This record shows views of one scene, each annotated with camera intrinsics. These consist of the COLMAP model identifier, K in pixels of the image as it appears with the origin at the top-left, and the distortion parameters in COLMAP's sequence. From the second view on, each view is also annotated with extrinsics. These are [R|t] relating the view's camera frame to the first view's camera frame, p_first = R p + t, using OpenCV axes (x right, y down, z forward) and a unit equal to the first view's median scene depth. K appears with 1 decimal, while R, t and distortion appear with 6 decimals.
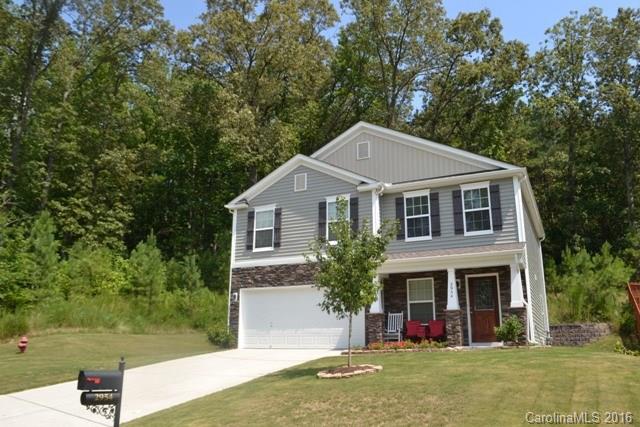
lens RADIAL K [[518.1, 0, 323.2], [0, 518.1, 214.8], [0, 0, 1]] dist [-0.043044, 0.014304]
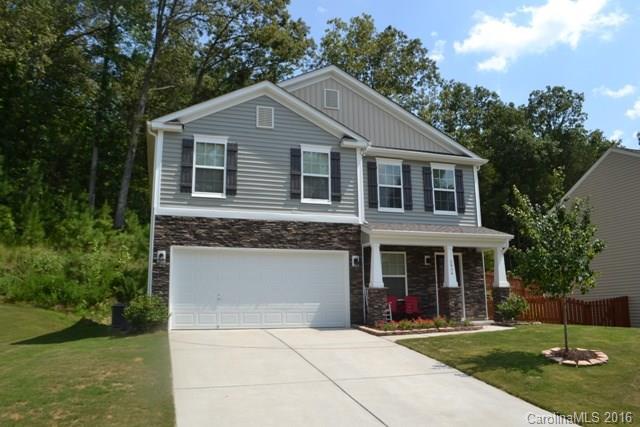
lens RADIAL K [[518.1, 0, 320.9], [0, 518.1, 212.3], [0, 0, 1]] dist [-0.043044, 0.014304]
pose [[0.714033, 0.121747, 0.689445, -0.522986], [-0.165336, 0.986233, -0.002923, 0.069694], [-0.680309, -0.111903, 0.724332, 0.375392]]
